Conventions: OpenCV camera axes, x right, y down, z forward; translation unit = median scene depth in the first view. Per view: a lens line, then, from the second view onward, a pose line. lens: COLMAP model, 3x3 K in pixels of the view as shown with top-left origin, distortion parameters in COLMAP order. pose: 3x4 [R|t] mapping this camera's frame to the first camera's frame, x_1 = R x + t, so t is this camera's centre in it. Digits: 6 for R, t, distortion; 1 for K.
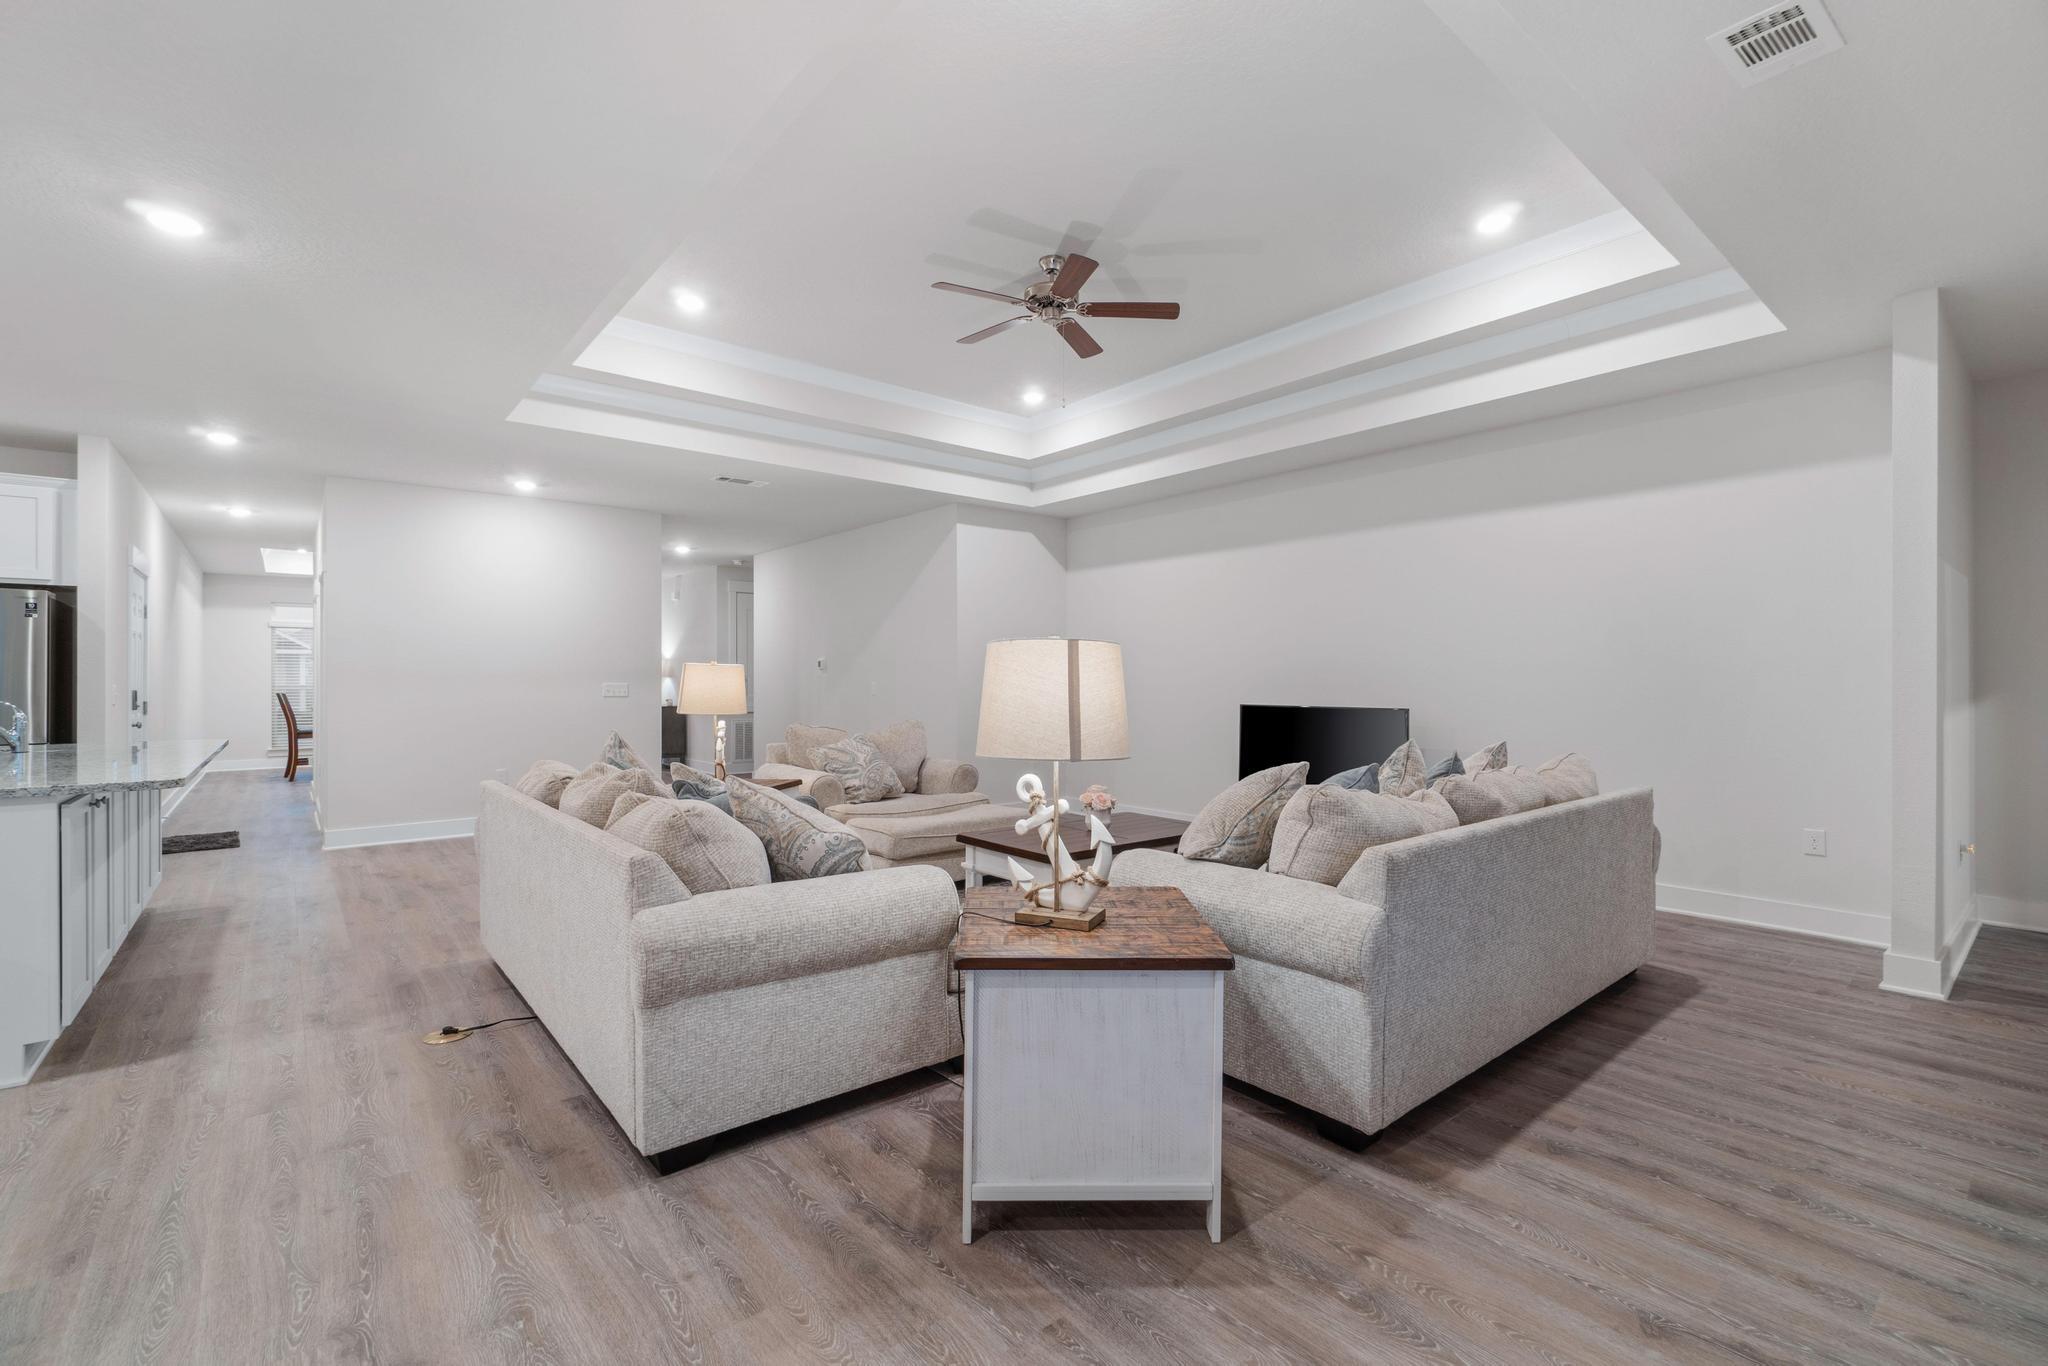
lens RADIAL K [[906.0, 0, 1010.8], [0, 906.0, 674.7], [0, 0, 1]] dist [-0.007614, 0.001301]
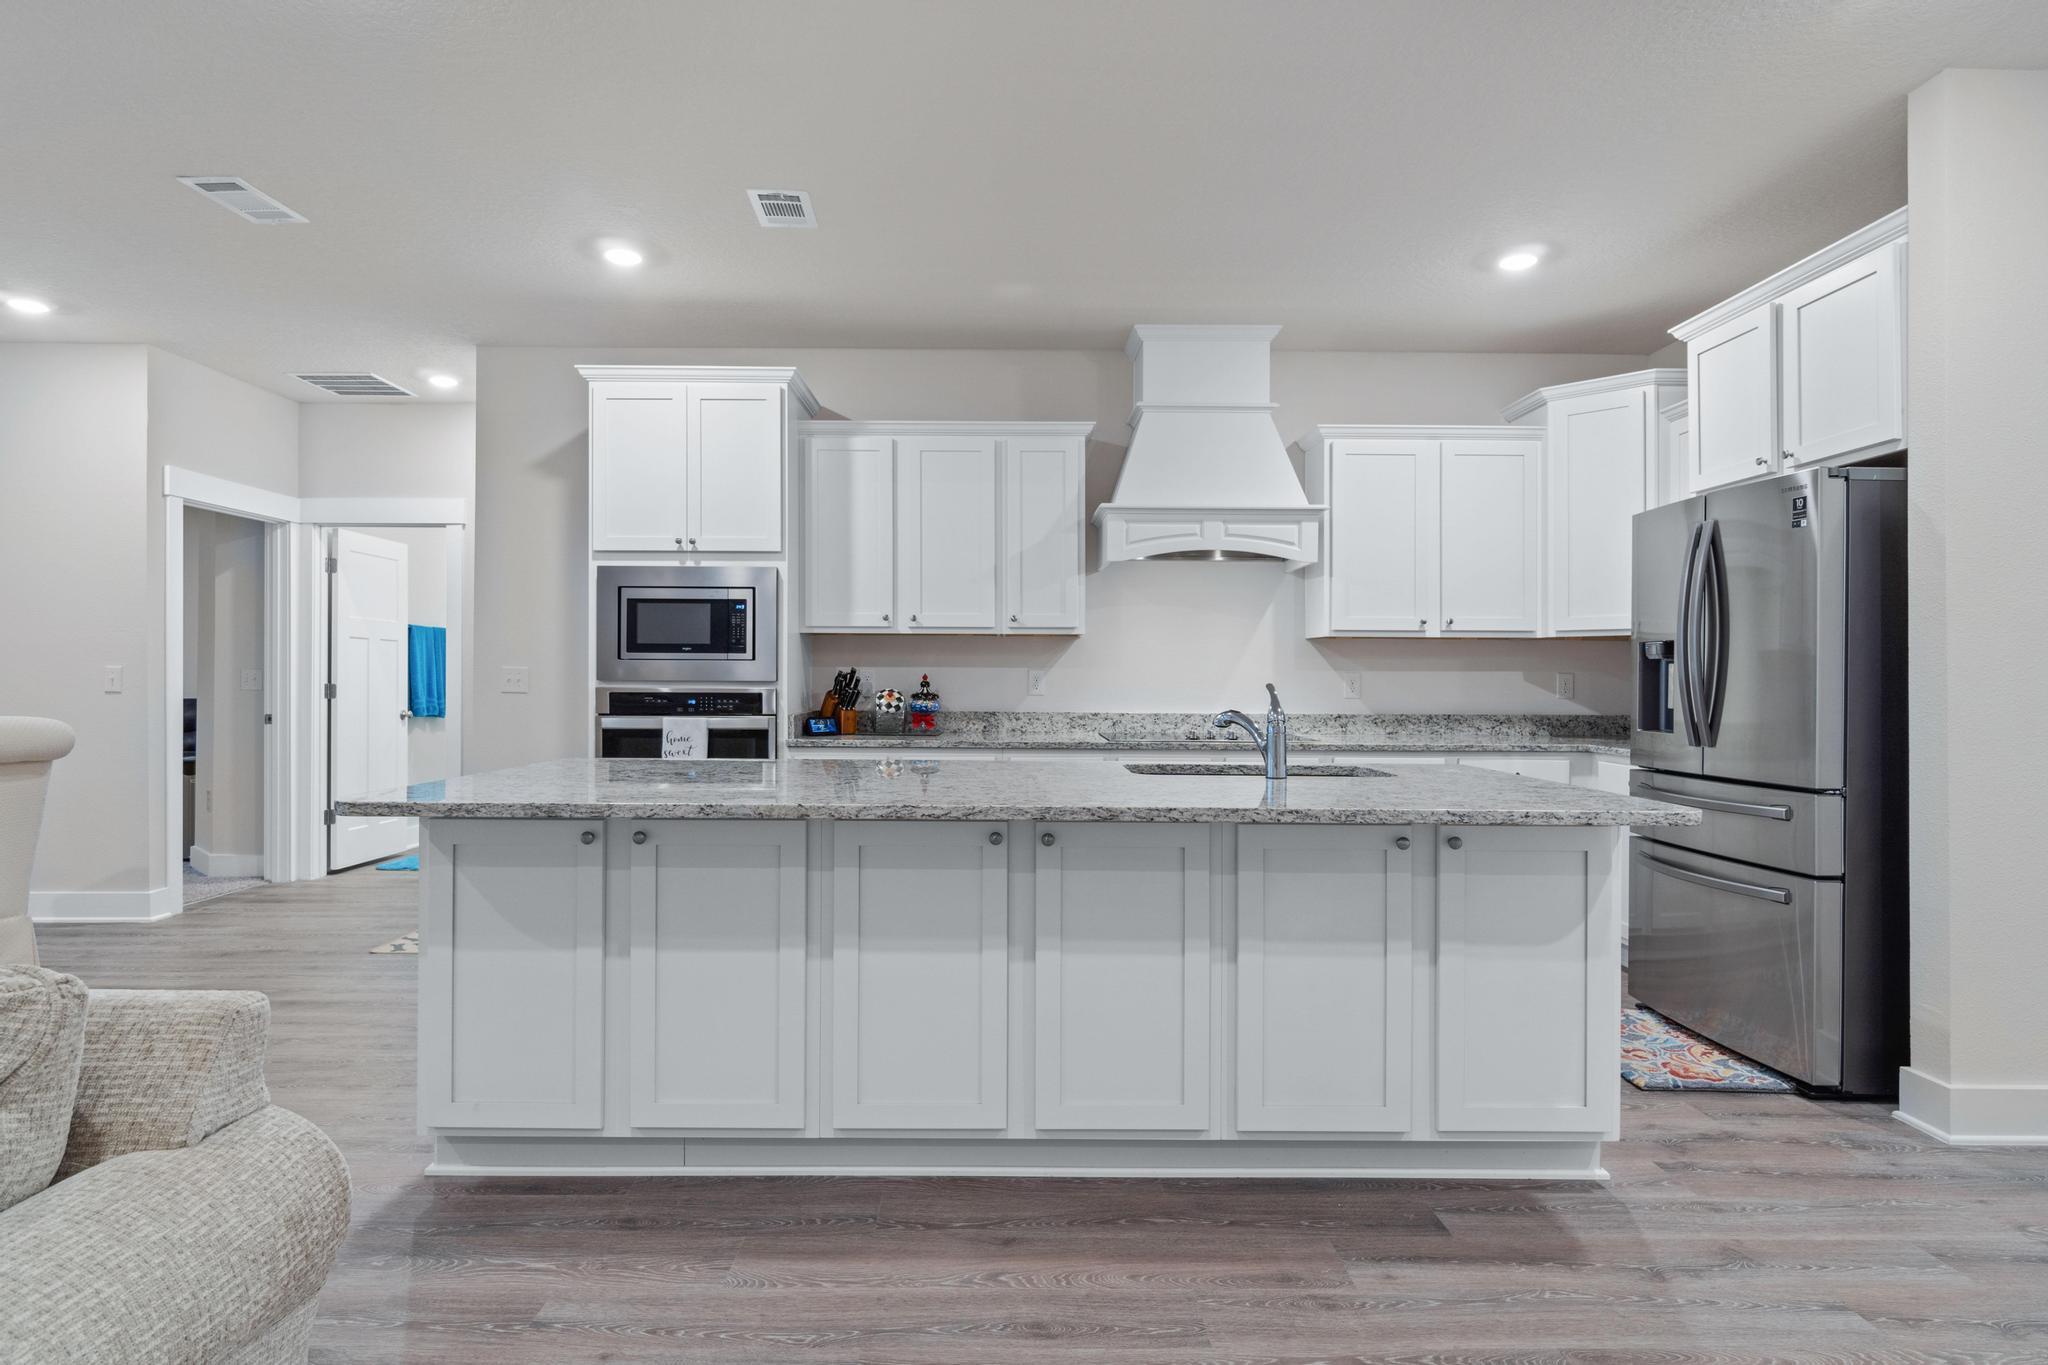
lens RADIAL K [[1108.4, 0, 1015.8], [0, 1108.4, 681.4], [0, 0, 1]] dist [0.004831, -0.005370]
pose [[-0.618013, 0.000279, -0.786168, -0.337199], [0.001443, 0.999999, -0.000779, 0.019387], [0.786167, -0.001616, -0.618012, 1.001369]]
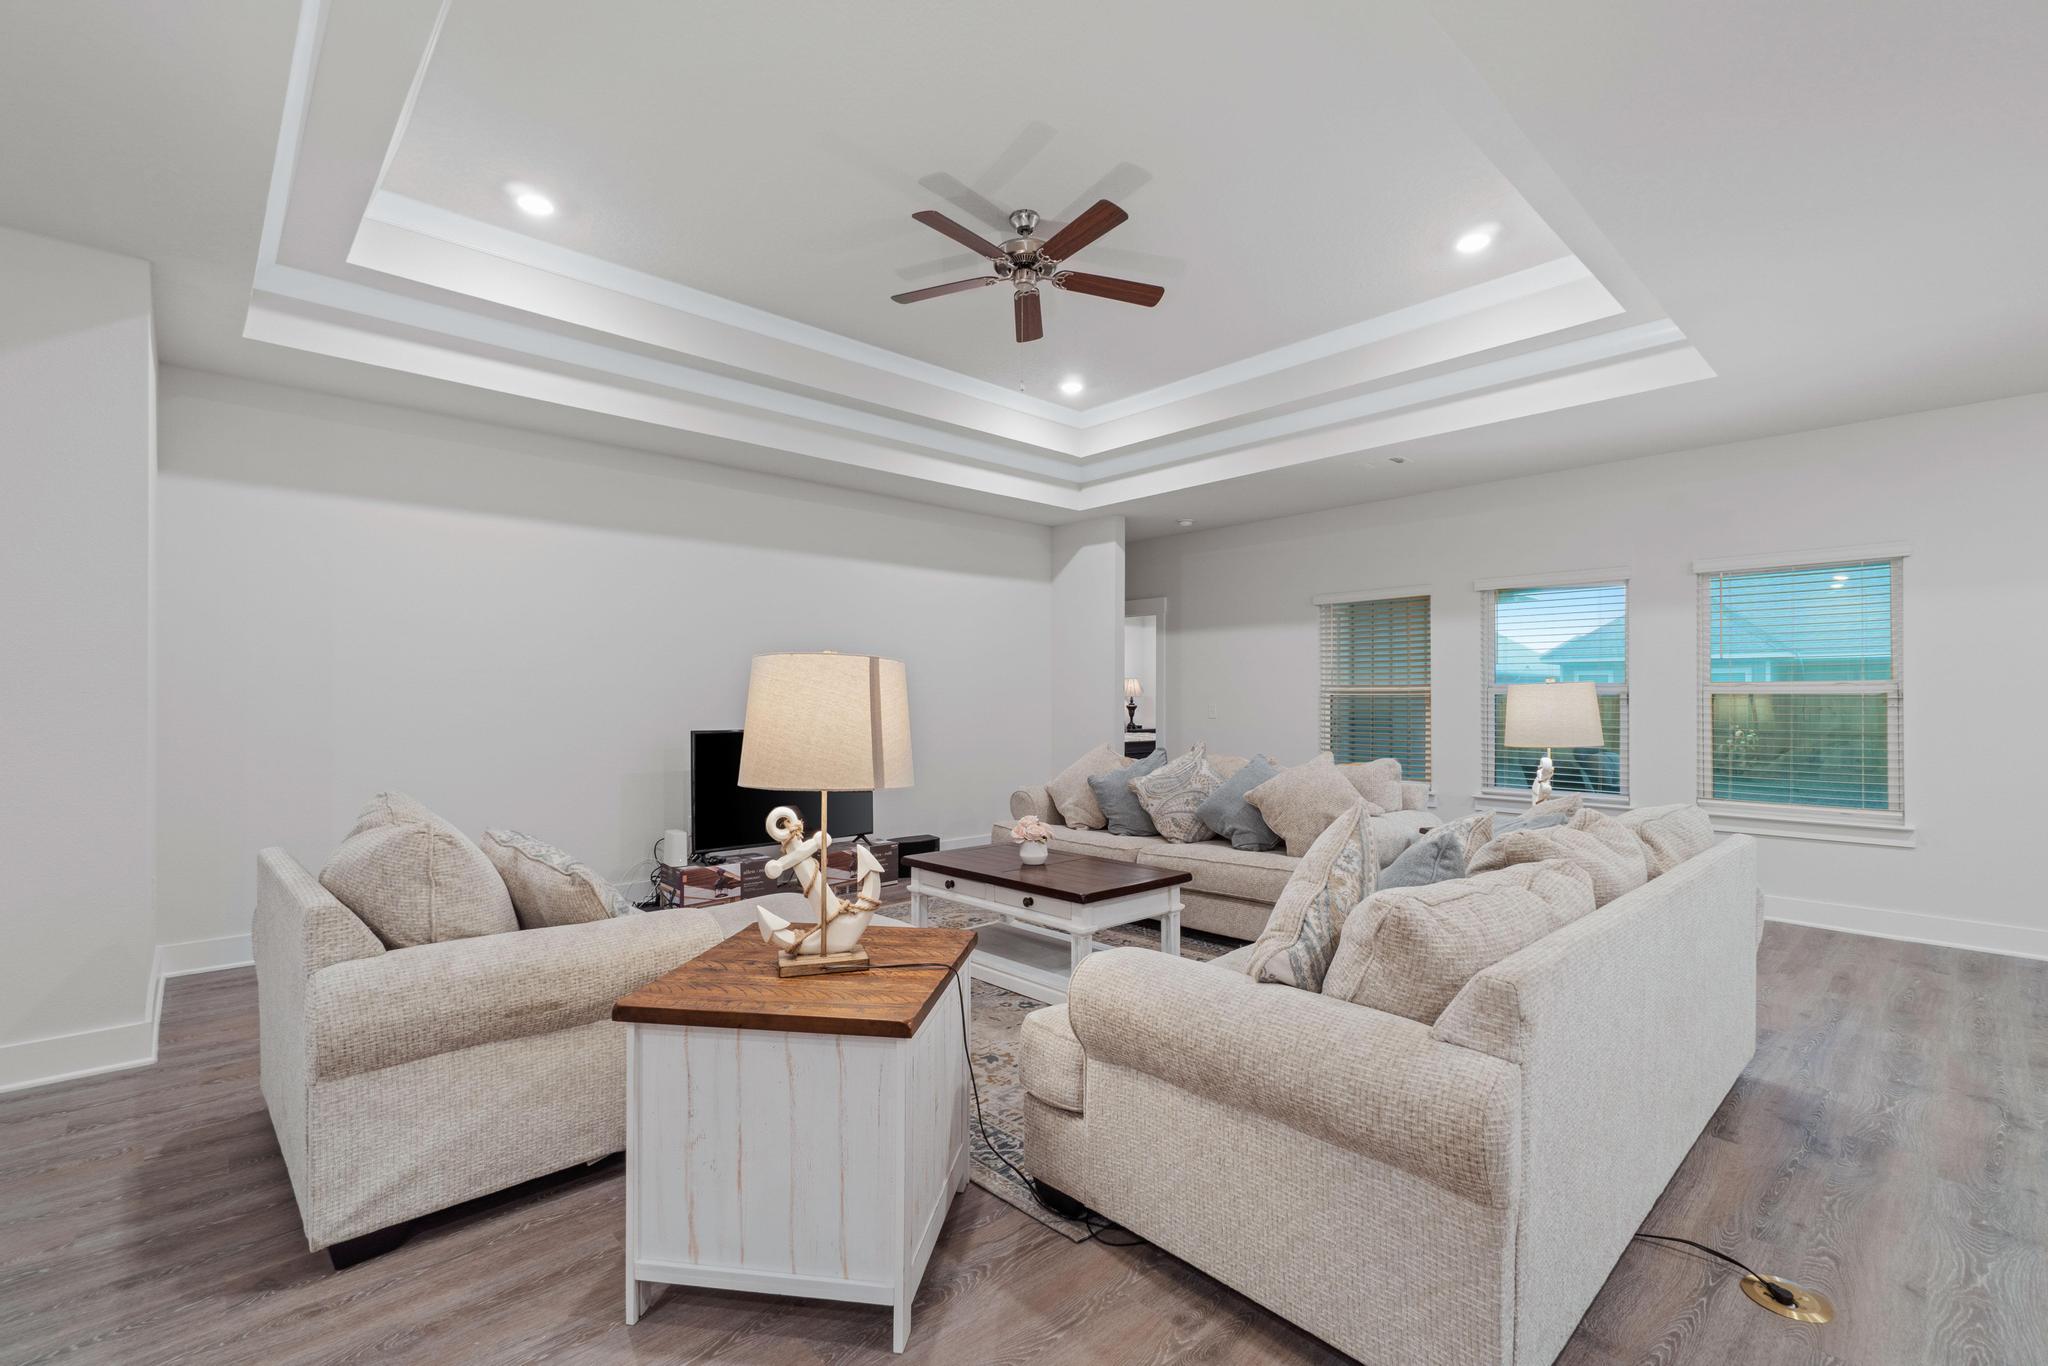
lens RADIAL K [[906.0, 0, 1015.5], [0, 906.0, 690.1], [0, 0, 1]] dist [-0.007614, 0.001301]
pose [[-0.068188, 0.013112, 0.997586, -0.682141], [-0.009707, 0.999858, -0.013805, 0.005802], [-0.997625, -0.010625, -0.068051, 0.891136]]
